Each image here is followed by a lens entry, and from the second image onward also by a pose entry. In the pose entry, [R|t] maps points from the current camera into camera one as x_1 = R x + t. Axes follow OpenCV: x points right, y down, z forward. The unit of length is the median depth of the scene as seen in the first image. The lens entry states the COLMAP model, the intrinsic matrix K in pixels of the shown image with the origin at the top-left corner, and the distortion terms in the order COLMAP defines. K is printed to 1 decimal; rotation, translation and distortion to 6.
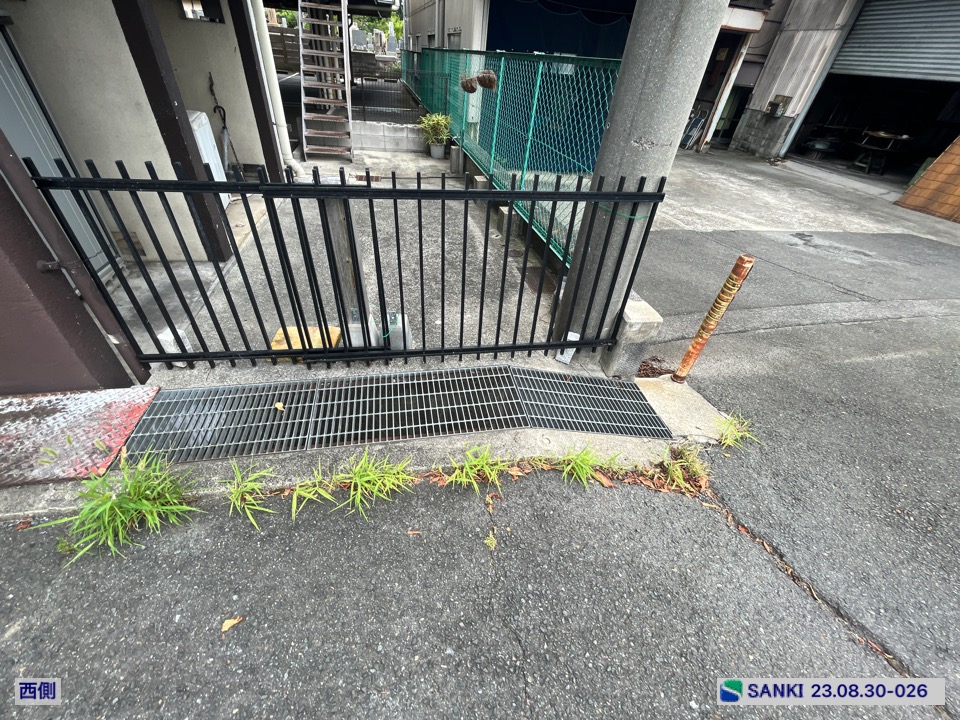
lens RADIAL K [[386.3, 0, 475.7], [0, 386.3, 360.8], [0, 0, 1]] dist [-0.004859, 0.000441]
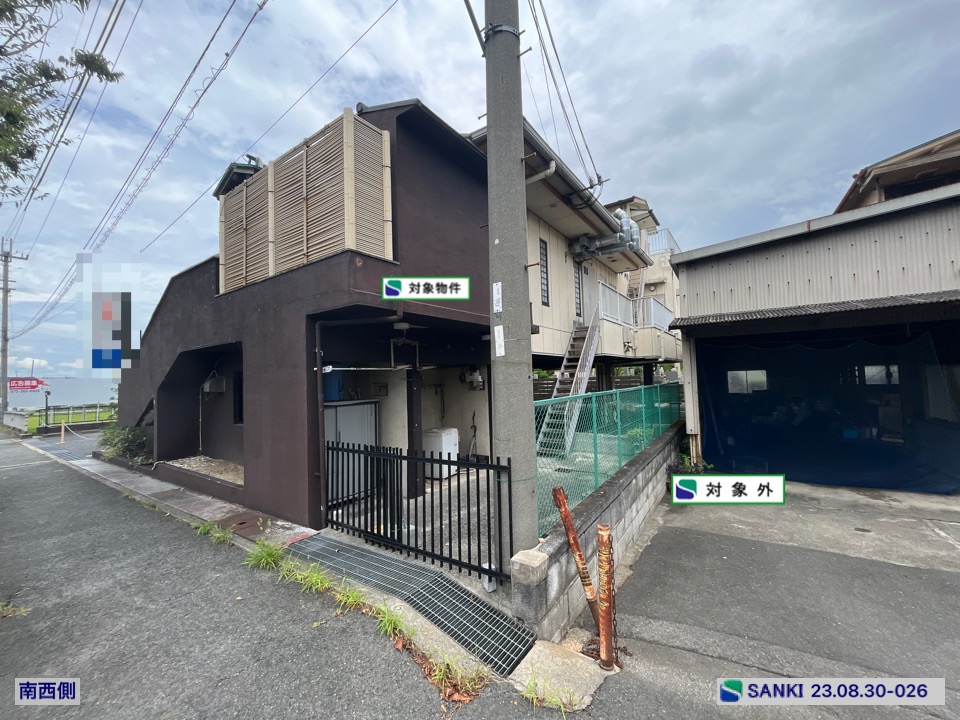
lens RADIAL K [[386.2, 0, 476.1], [0, 386.2, 360.9], [0, 0, 1]] dist [-0.002626, 0.000064]
pose [[0.694493, -0.135330, -0.706658, 1.264915], [-0.379667, 0.765352, -0.519701, 0.104939], [0.611173, 0.629223, 0.480152, -0.132748]]
